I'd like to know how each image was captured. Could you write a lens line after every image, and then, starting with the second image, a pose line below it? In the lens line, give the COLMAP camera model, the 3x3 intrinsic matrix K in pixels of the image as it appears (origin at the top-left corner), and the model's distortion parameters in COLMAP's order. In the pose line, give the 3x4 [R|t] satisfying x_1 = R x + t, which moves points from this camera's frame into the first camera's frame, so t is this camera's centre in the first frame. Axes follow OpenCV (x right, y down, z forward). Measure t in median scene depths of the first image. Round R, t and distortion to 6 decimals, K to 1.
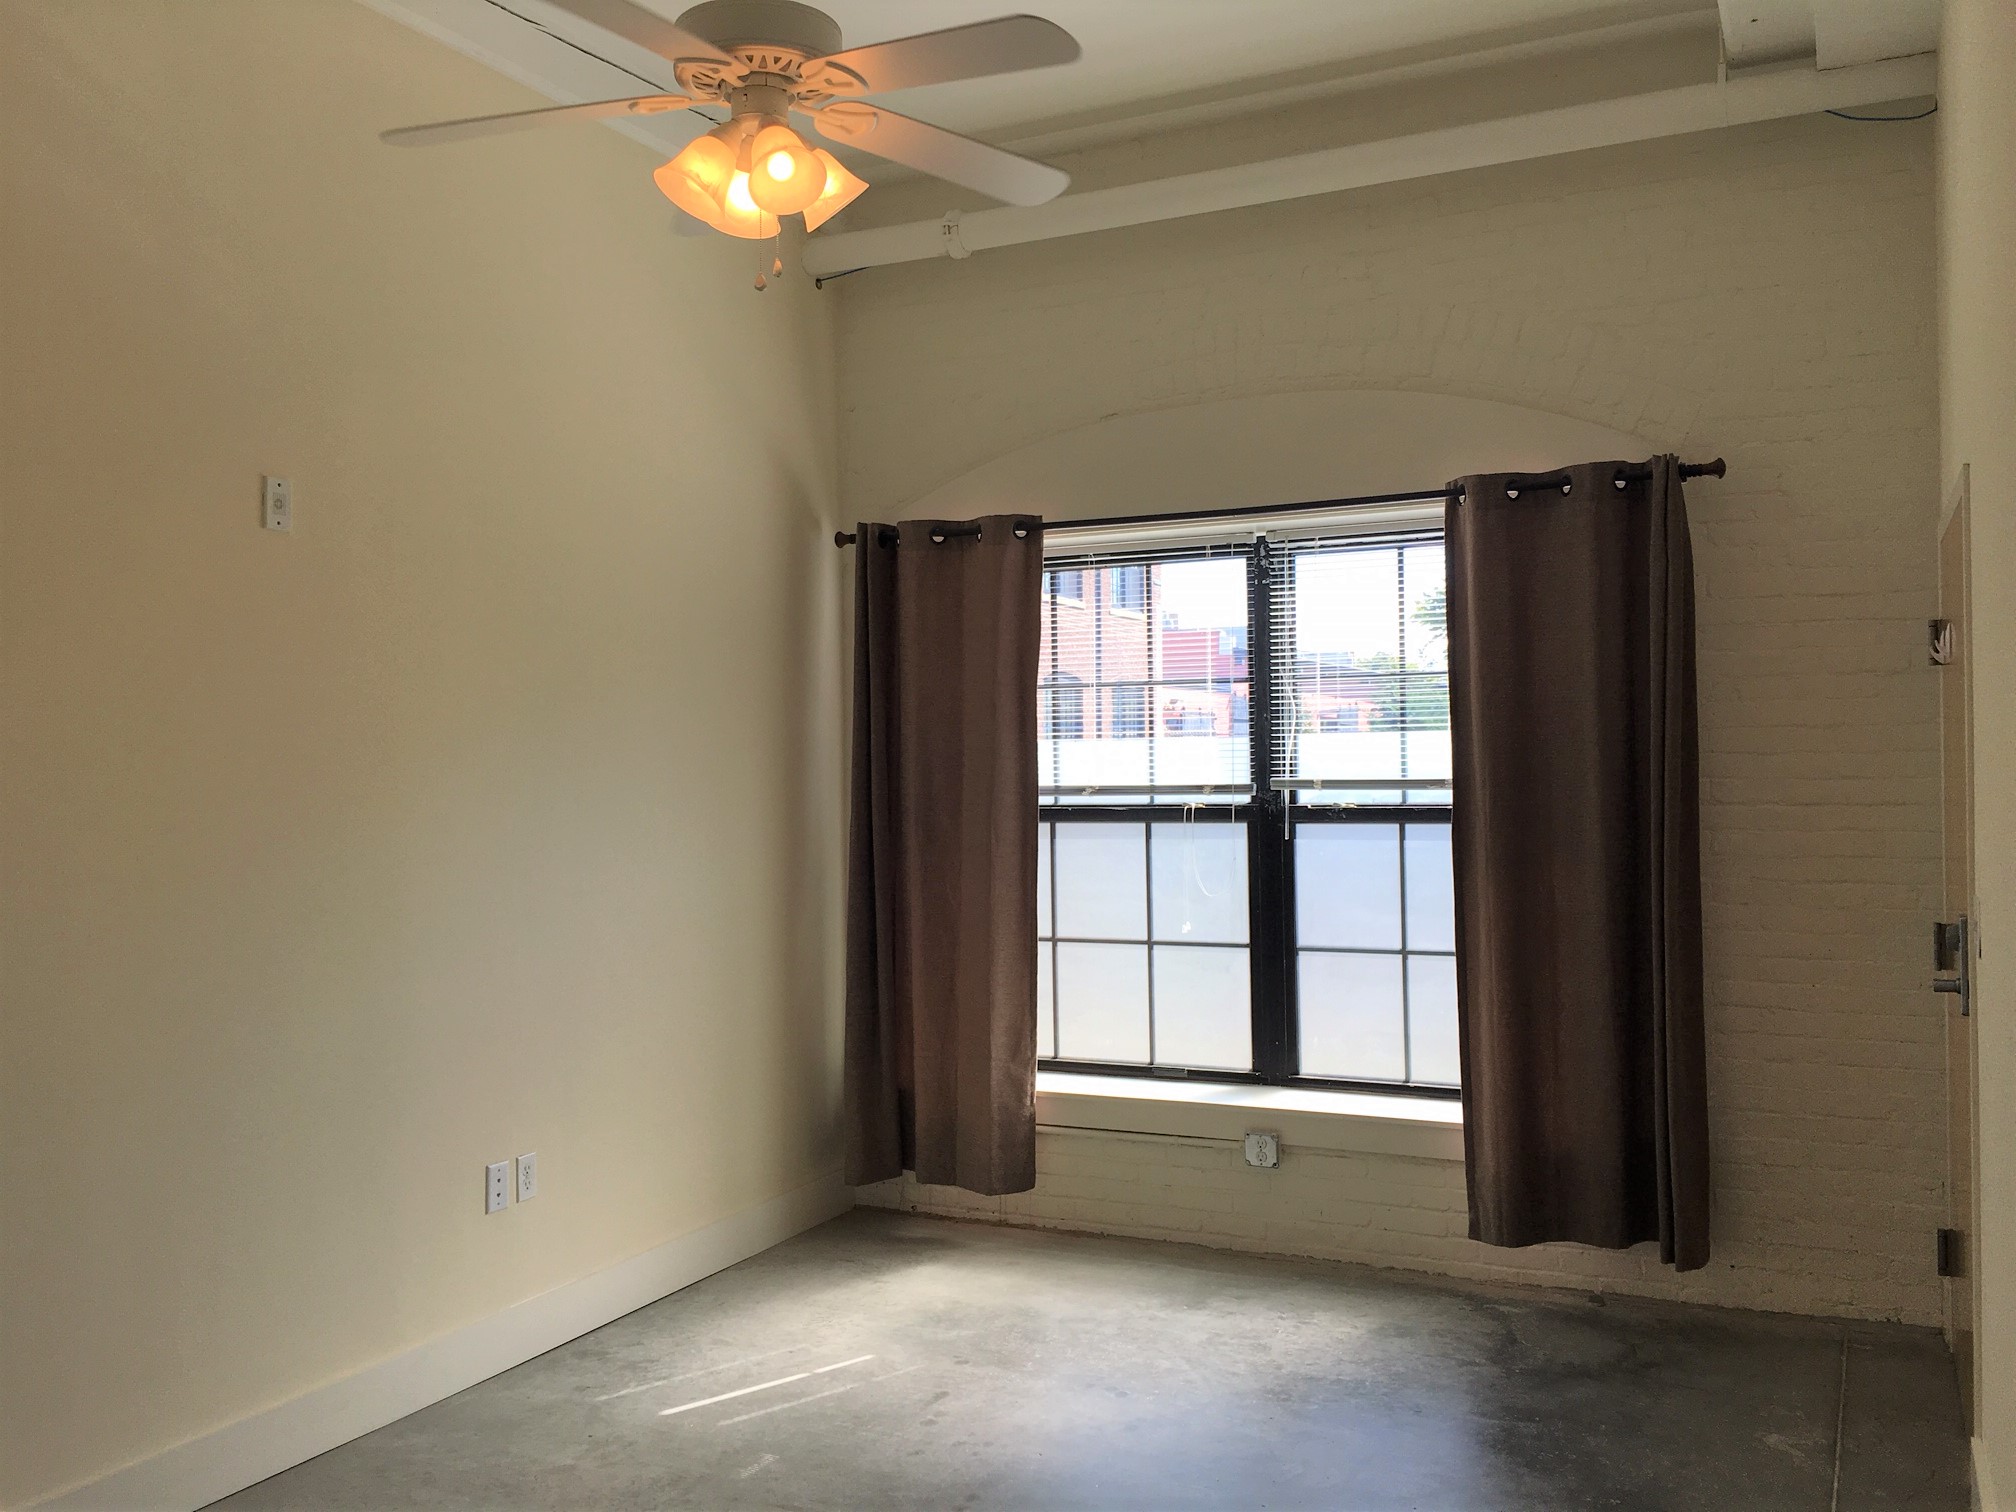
lens RADIAL K [[1721.8, 0, 992.5], [0, 1721.8, 750.0], [0, 0, 1]] dist [0.066825, -0.109148]
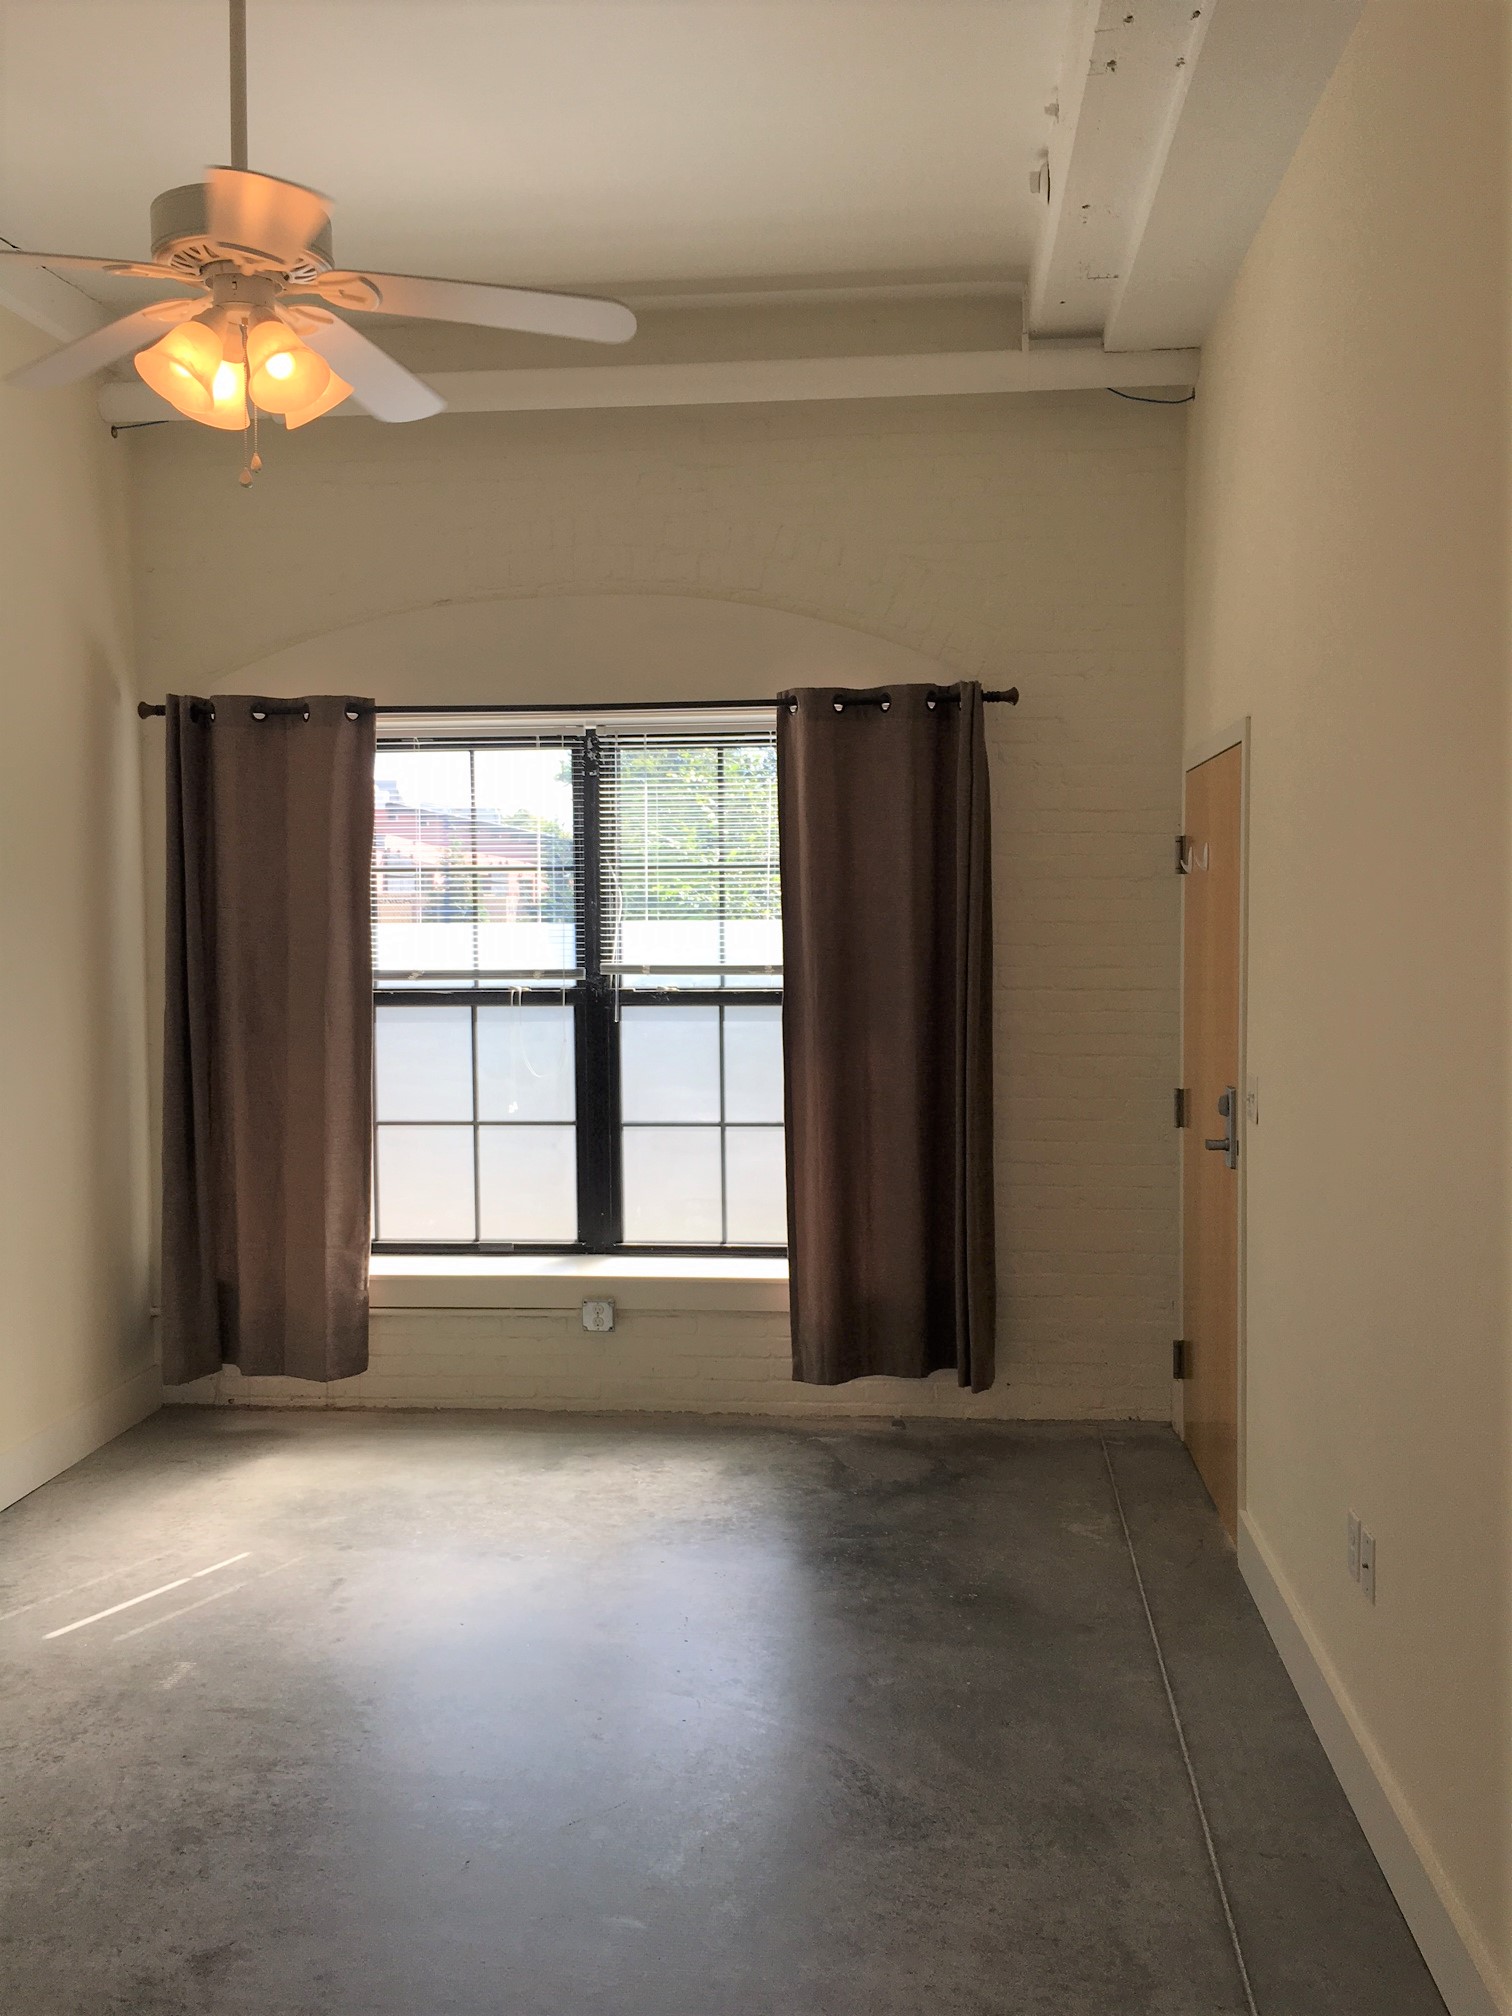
lens RADIAL K [[1721.8, 0, 758.4], [0, 1721.8, 997.1], [0, 0, 1]] dist [0.066825, -0.109148]
pose [[0.938946, -0.010766, 0.343896, -0.122814], [-0.006915, 0.998718, 0.050144, -0.018558], [-0.343995, -0.049461, 0.937668, -0.015872]]
